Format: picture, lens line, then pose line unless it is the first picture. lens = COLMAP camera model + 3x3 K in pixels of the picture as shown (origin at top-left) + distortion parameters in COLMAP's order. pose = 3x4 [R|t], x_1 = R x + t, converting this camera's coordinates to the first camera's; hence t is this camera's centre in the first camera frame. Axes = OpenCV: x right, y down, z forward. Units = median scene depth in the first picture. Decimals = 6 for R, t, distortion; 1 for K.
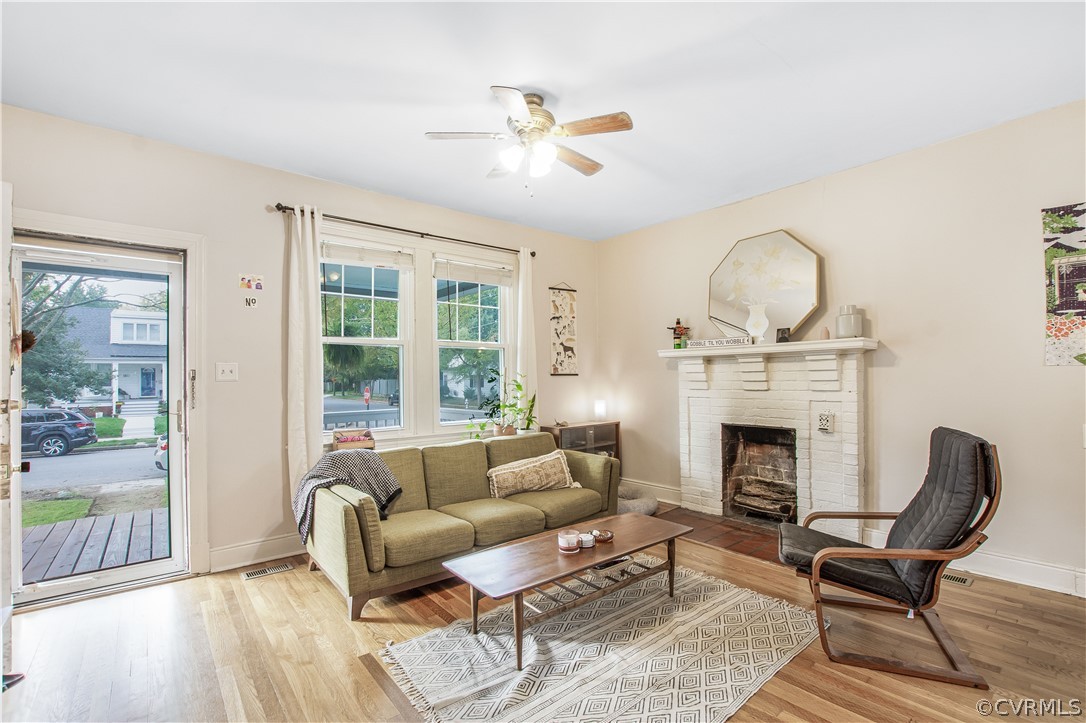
lens RADIAL K [[485.8, 0, 545.6], [0, 485.8, 369.0], [0, 0, 1]] dist [-0.036603, 0.000106]
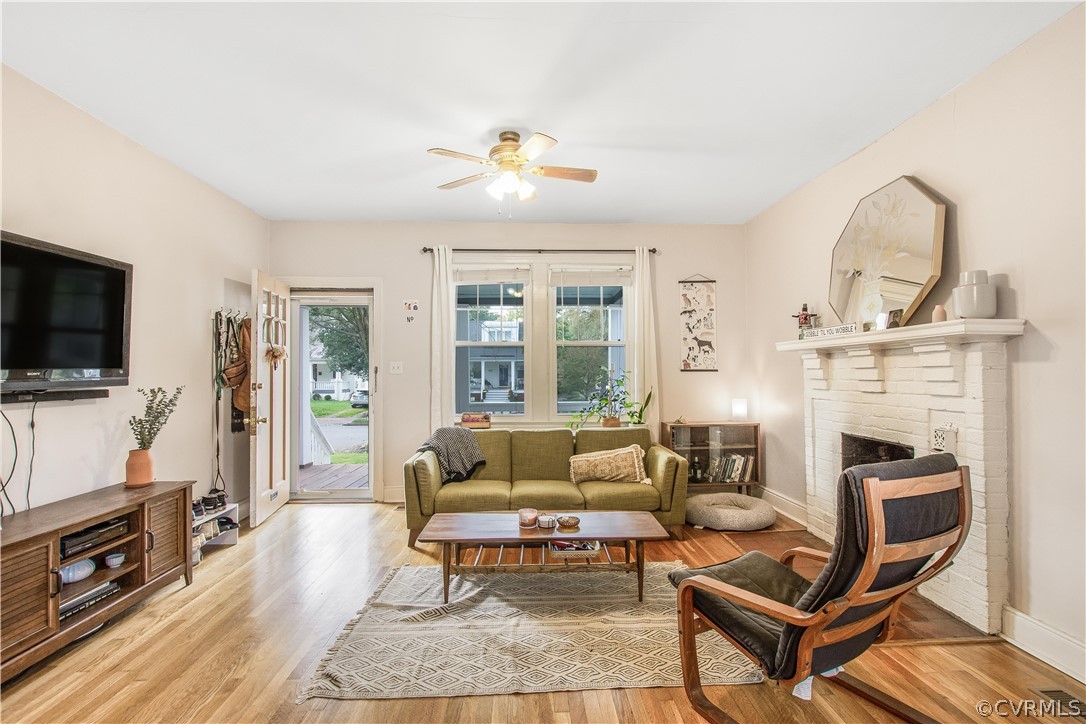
lens RADIAL K [[483.6, 0, 543.0], [0, 483.6, 362.0], [0, 0, 1]] dist [-0.018133, -0.000149]
pose [[0.794641, -0.005995, -0.607051, 0.495652], [0.004662, 0.999982, -0.003773, -0.003773], [0.607062, 0.000168, 0.794654, 0.078069]]
